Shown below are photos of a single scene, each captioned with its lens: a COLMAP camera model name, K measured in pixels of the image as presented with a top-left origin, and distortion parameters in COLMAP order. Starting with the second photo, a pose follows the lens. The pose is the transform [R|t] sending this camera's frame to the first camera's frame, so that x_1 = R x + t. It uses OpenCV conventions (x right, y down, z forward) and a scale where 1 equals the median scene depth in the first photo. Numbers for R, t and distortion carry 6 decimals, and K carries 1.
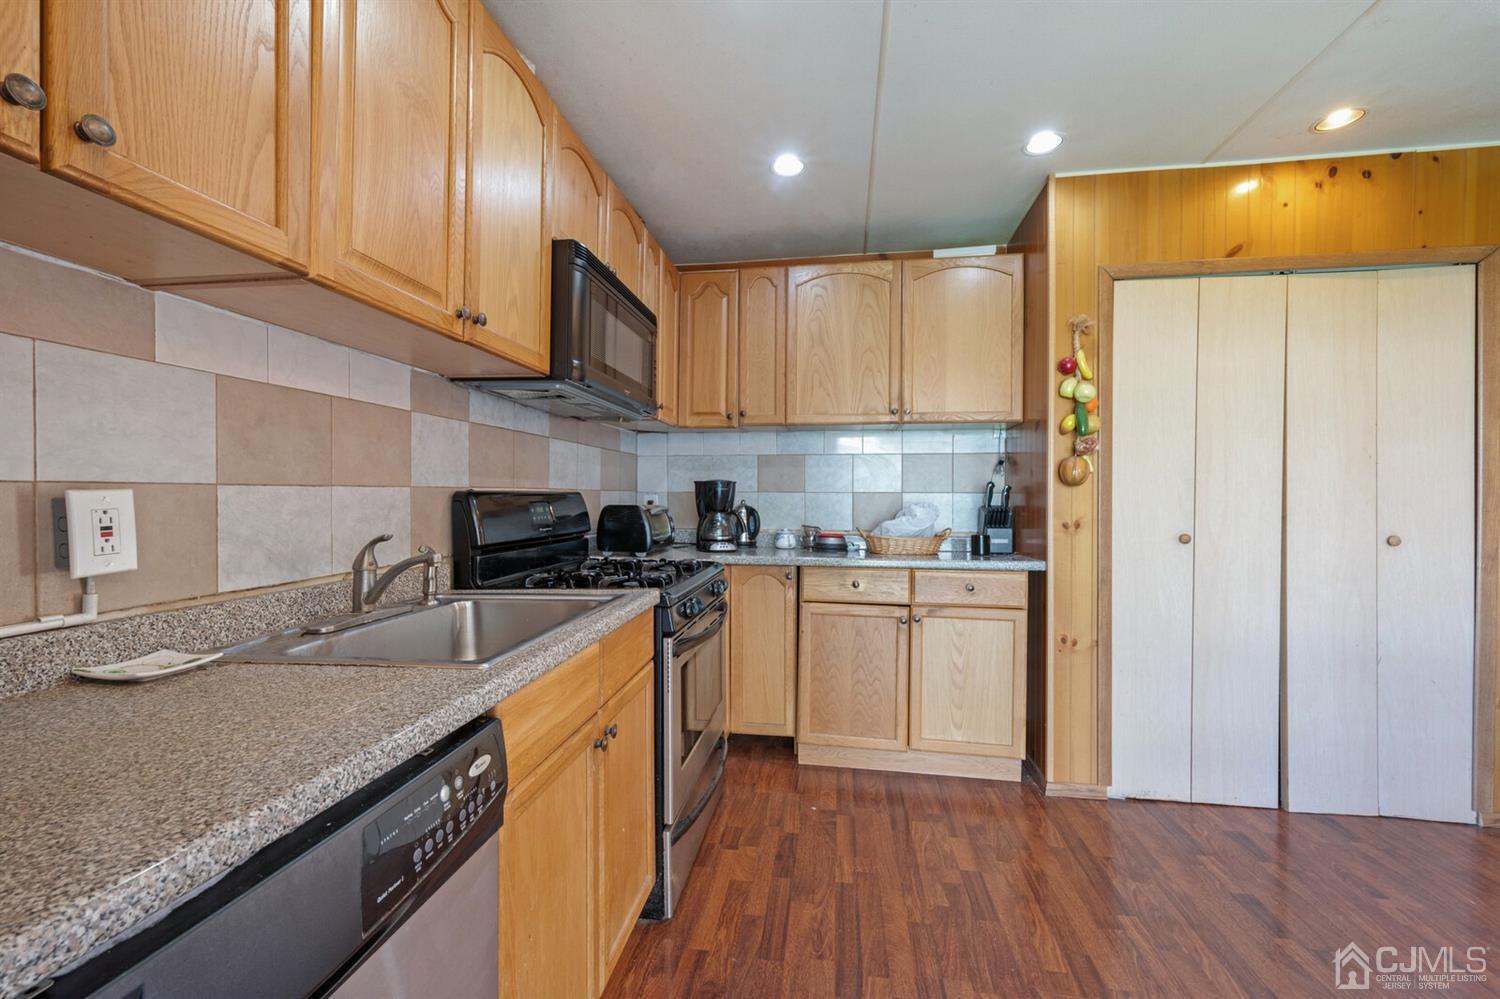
lens RADIAL K [[605.0, 0, 745.8], [0, 605.0, 501.1], [0, 0, 1]] dist [-0.001623, -0.000340]
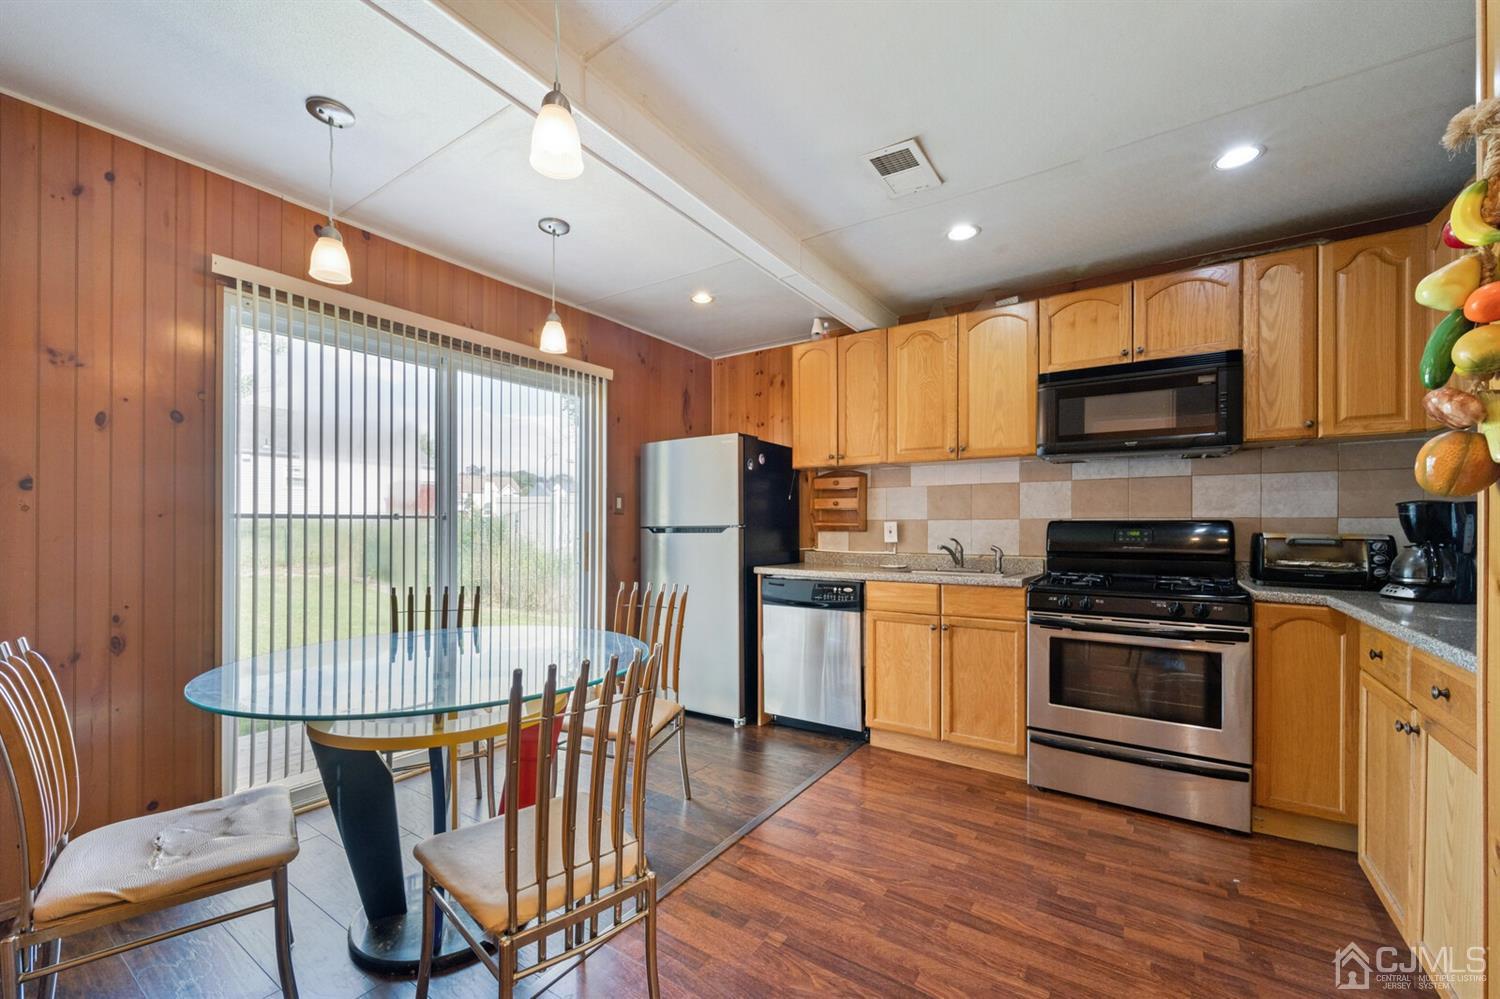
lens RADIAL K [[610.0, 0, 744.0], [0, 610.0, 524.8], [0, 0, 1]] dist [0.000748, -0.000073]
pose [[-0.423794, -0.001438, -0.905757, 1.830479], [-0.011385, 0.999928, 0.003740, -0.001799], [0.905687, 0.011897, -0.423780, 1.088576]]
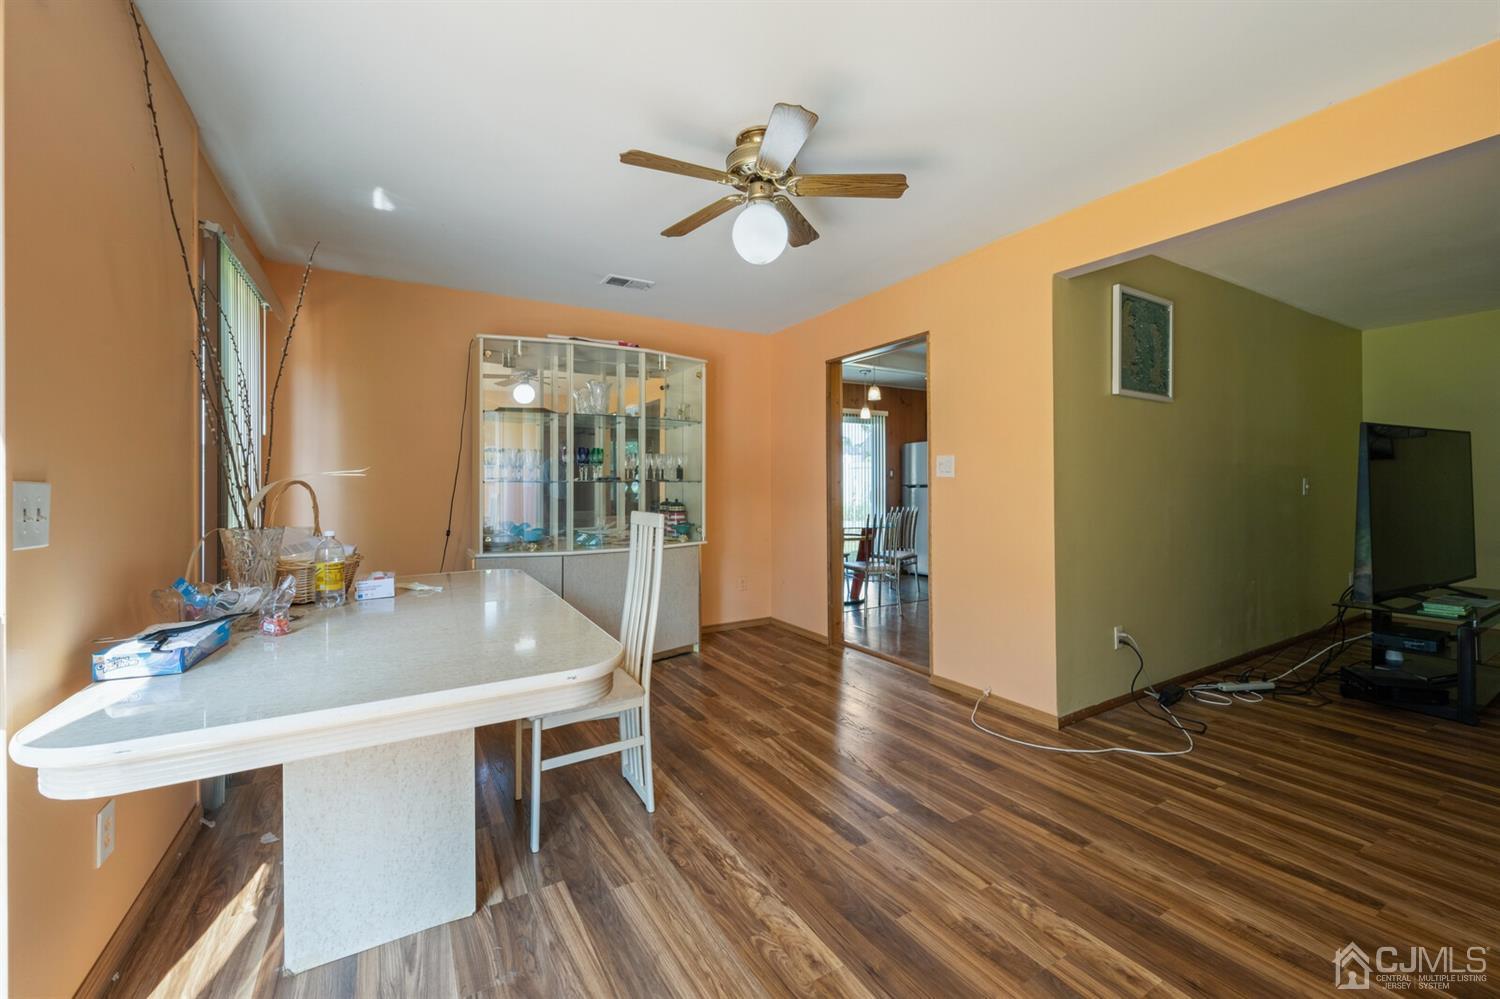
lens RADIAL K [[598.0, 0, 748.1], [0, 598.0, 476.3], [0, 0, 1]] dist [-0.000363, -0.000153]
pose [[-0.770442, -0.008137, -0.637458, 3.977272], [-0.005312, 0.999966, -0.006345, -0.012283], [0.637488, -0.001502, -0.770459, 2.716343]]
